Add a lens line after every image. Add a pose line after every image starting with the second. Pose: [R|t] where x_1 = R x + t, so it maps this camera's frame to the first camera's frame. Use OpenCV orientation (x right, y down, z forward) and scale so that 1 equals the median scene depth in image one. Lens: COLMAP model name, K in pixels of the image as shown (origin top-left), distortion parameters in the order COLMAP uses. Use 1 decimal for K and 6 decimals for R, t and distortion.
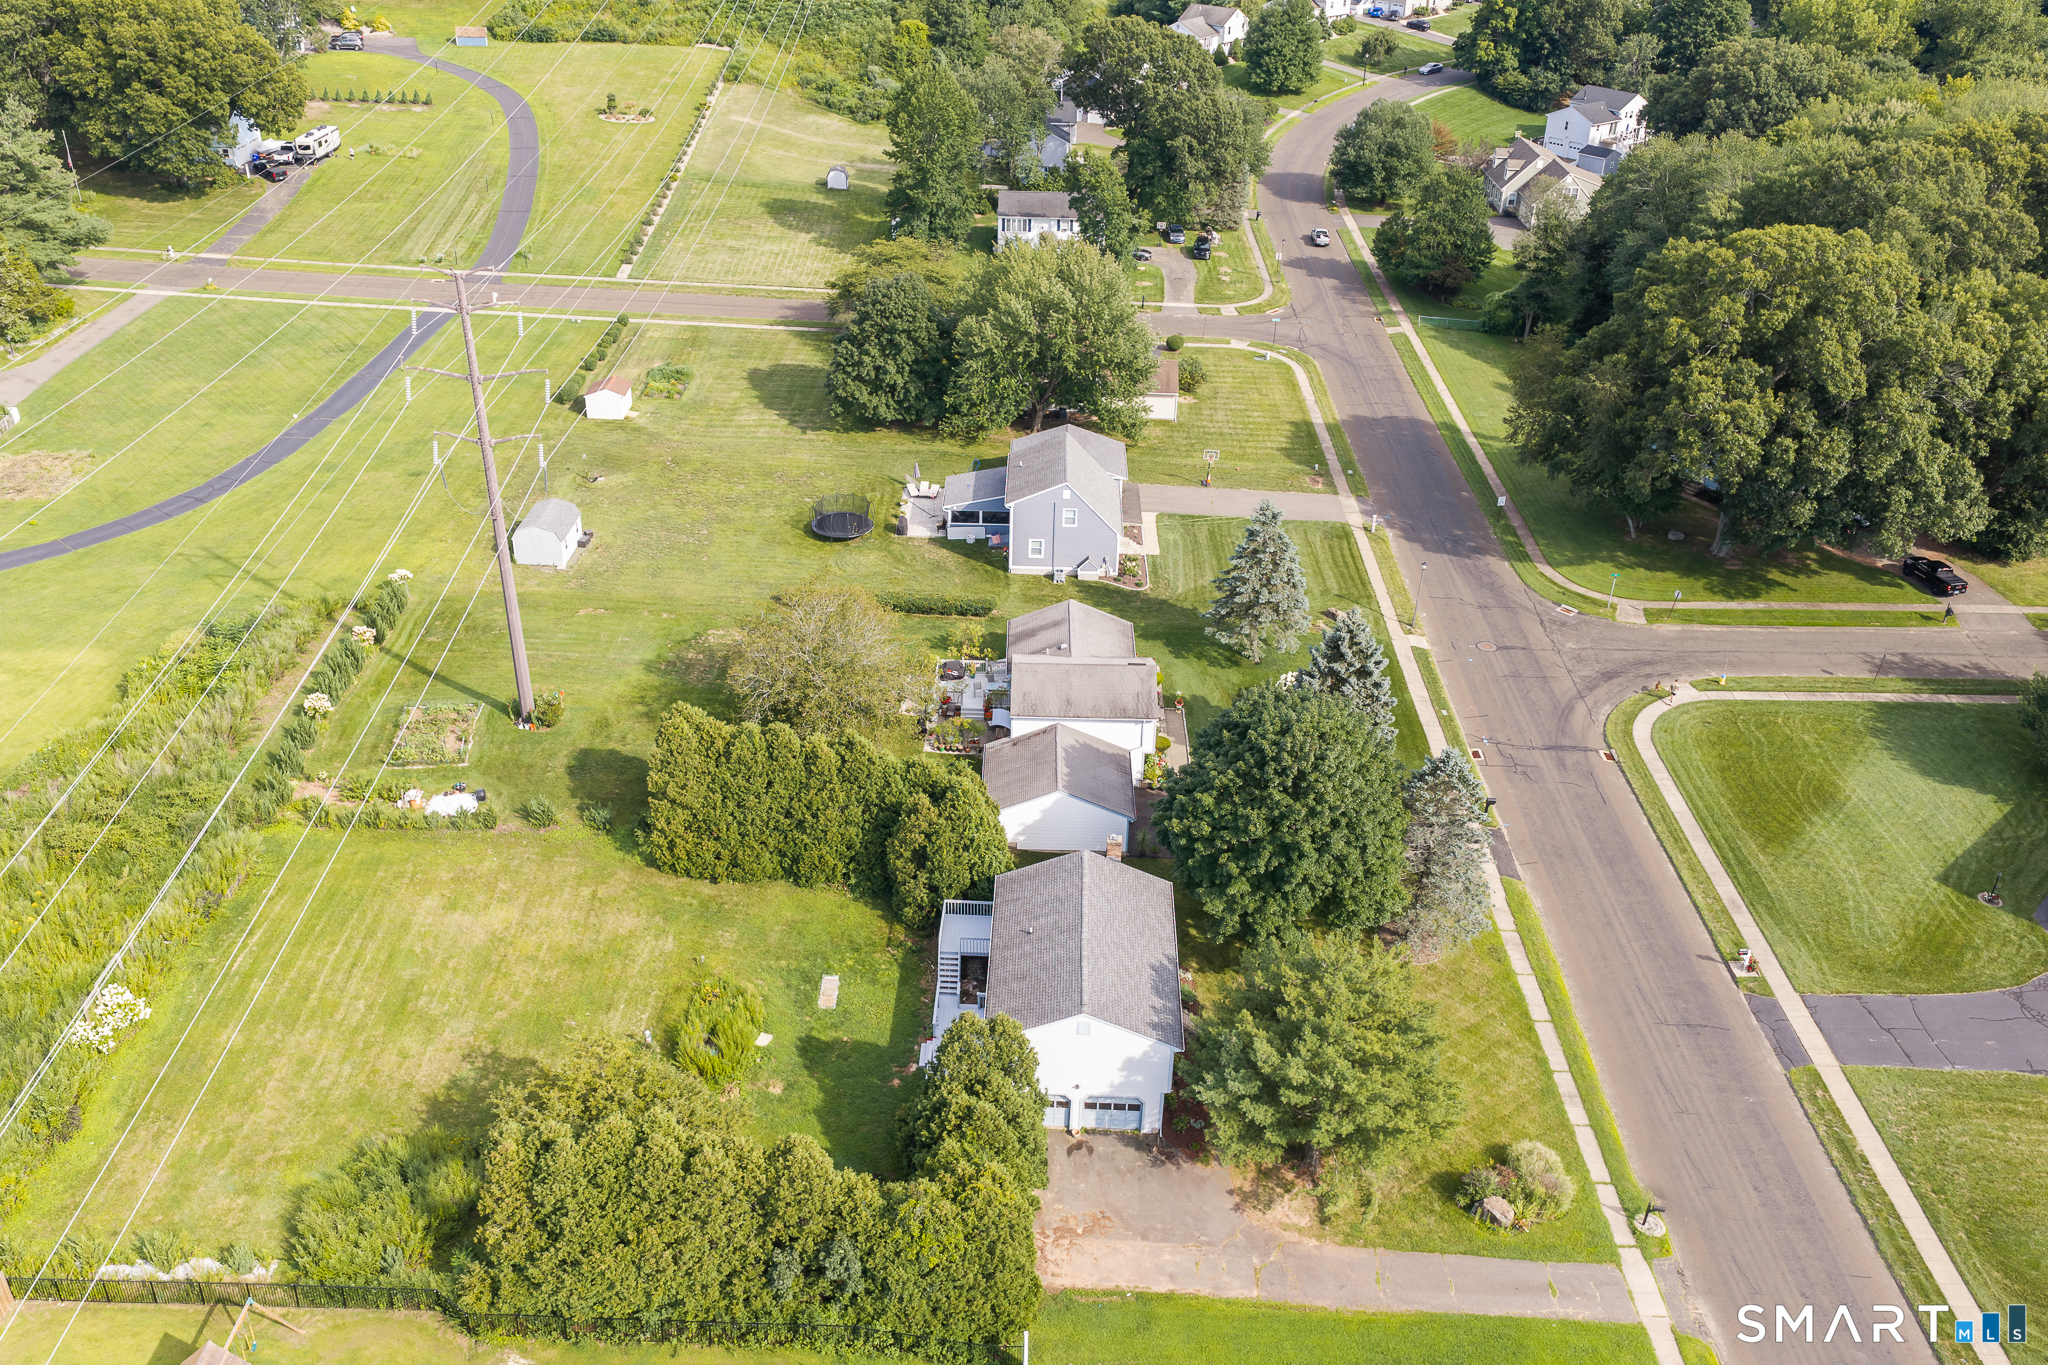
lens RADIAL K [[1697.2, 0, 1024.0], [0, 1697.2, 682.5], [0, 0, 1]] dist [0.010509, -0.000319]
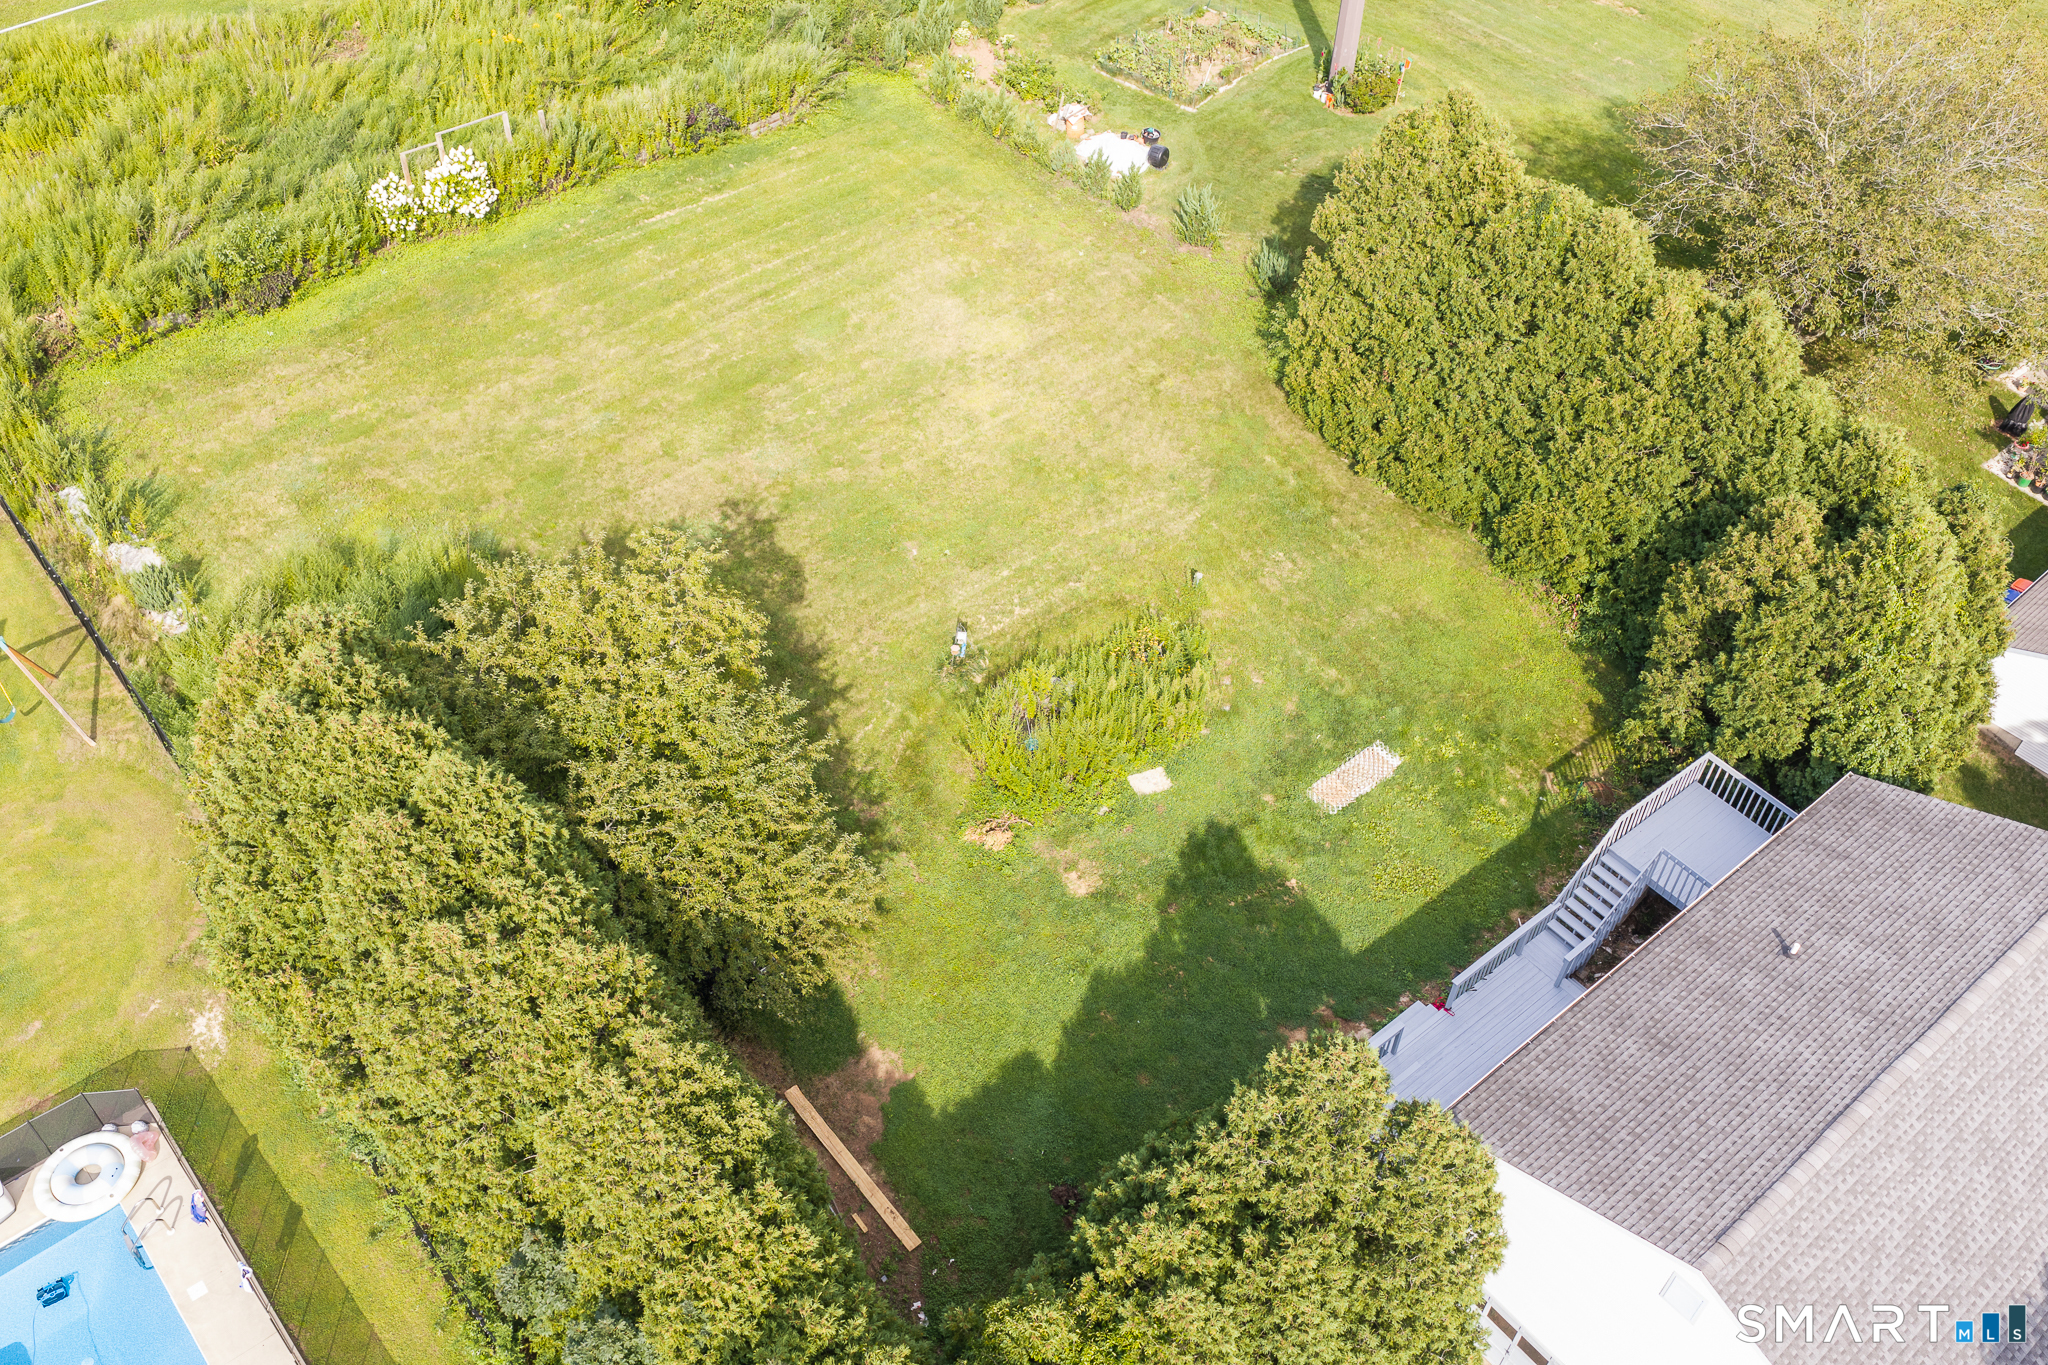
lens RADIAL K [[1680.5, 0, 1030.0], [0, 1680.5, 691.9], [0, 0, 1]] dist [0.008717, -0.017963]
pose [[0.656636, 0.533496, -0.533114, 0.053224], [-0.387981, 0.845091, 0.367821, 0.028458], [0.646761, -0.034686, 0.761903, 0.563120]]
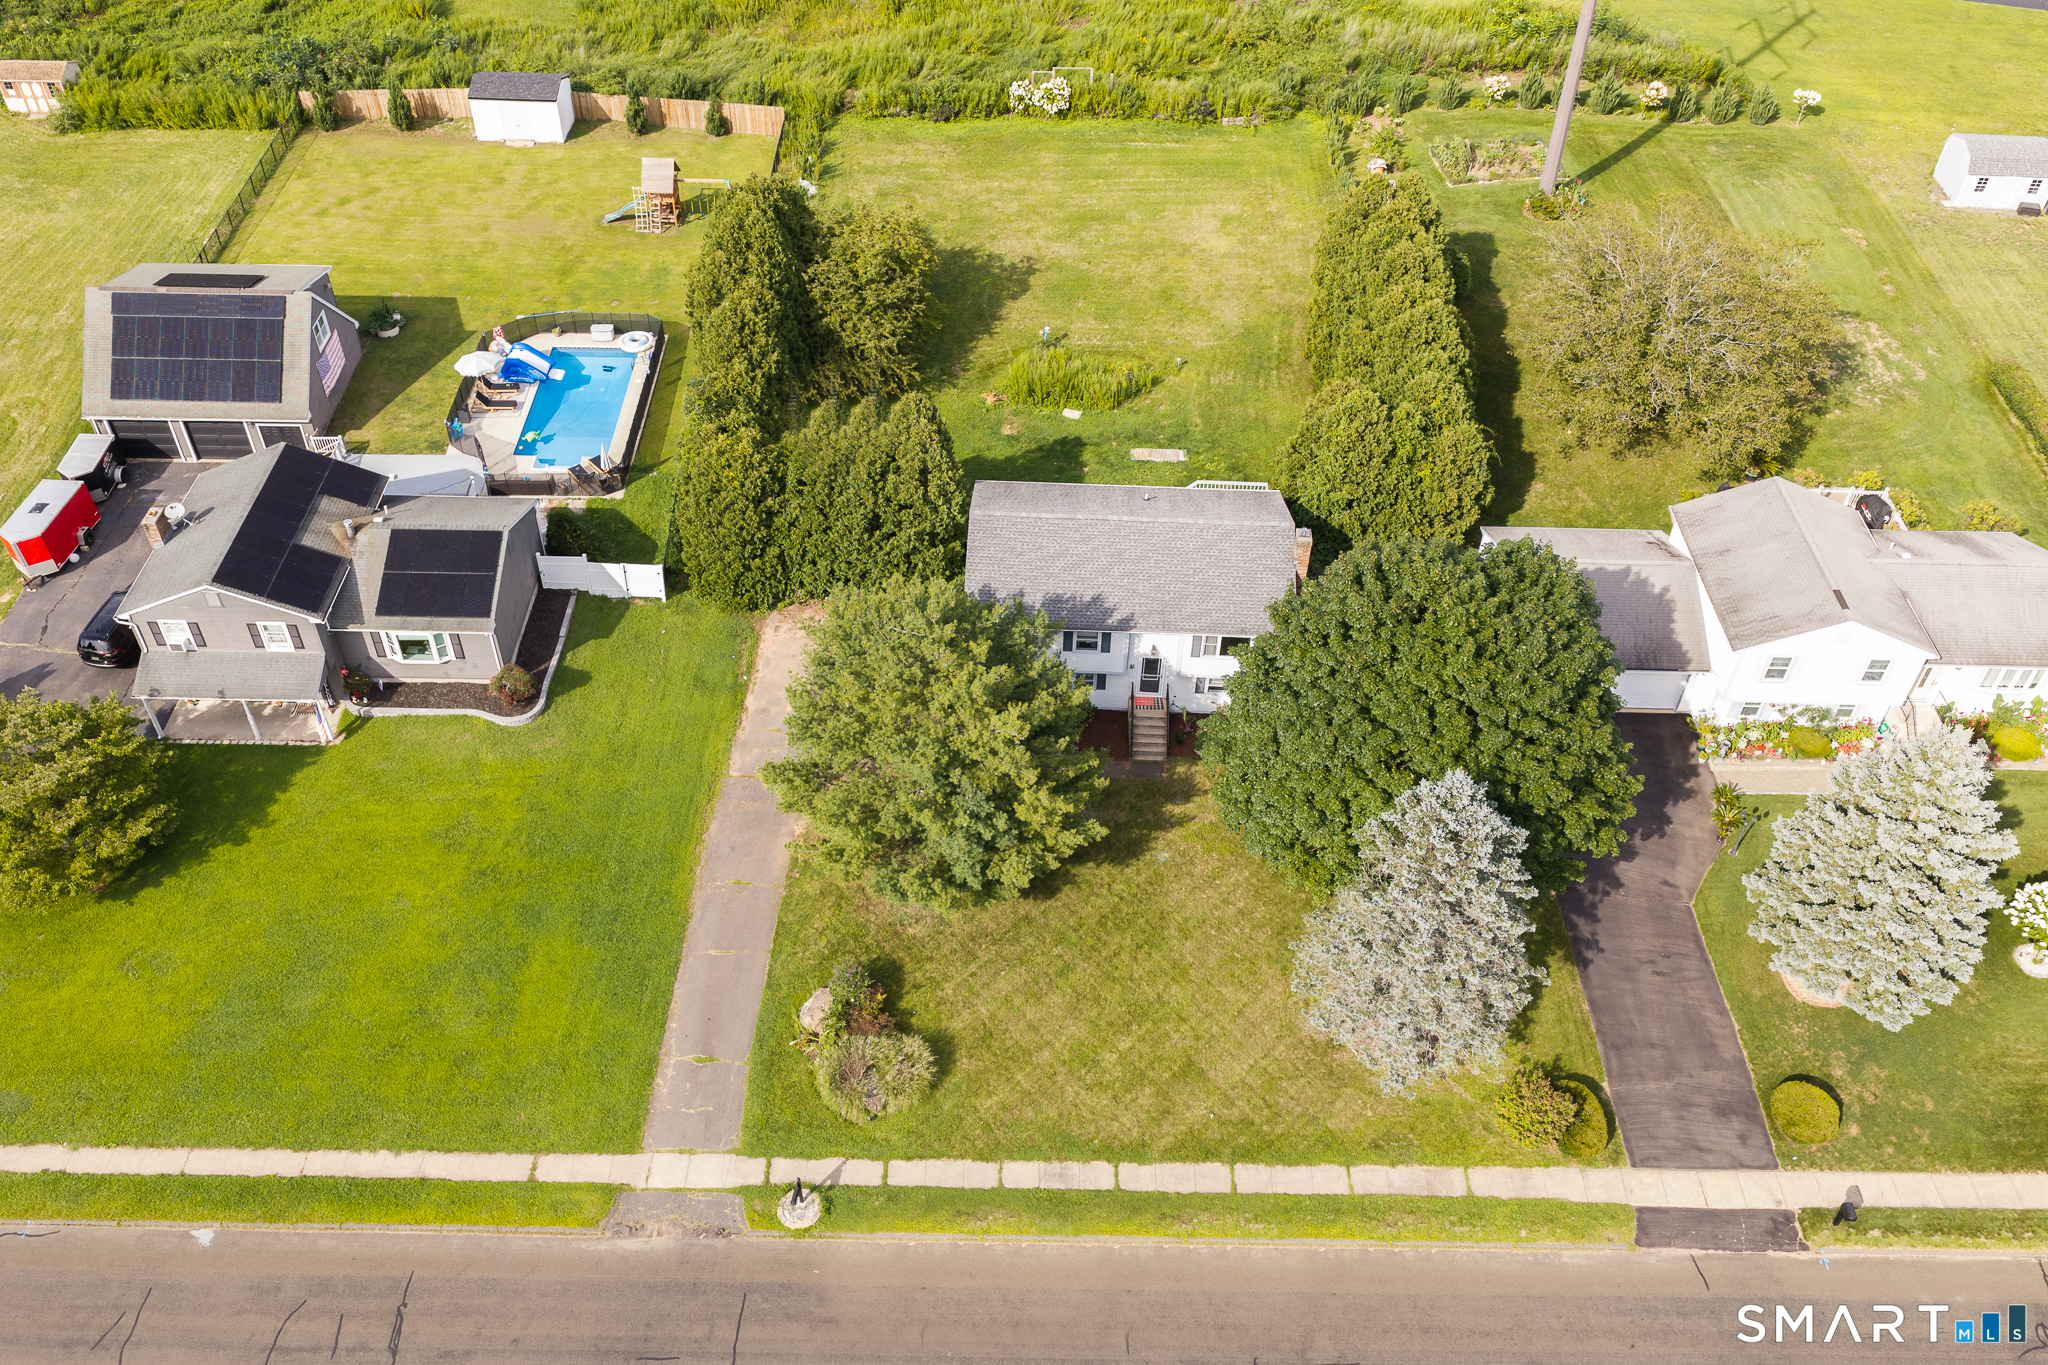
lens RADIAL K [[1680.5, 0, 1030.0], [0, 1680.5, 691.9], [0, 0, 1]] dist [0.008717, -0.017963]
pose [[-0.004122, 0.675798, -0.737076, 0.609276], [-0.510292, 0.632468, 0.582740, -0.220080], [0.859991, 0.378525, 0.342247, 0.635287]]
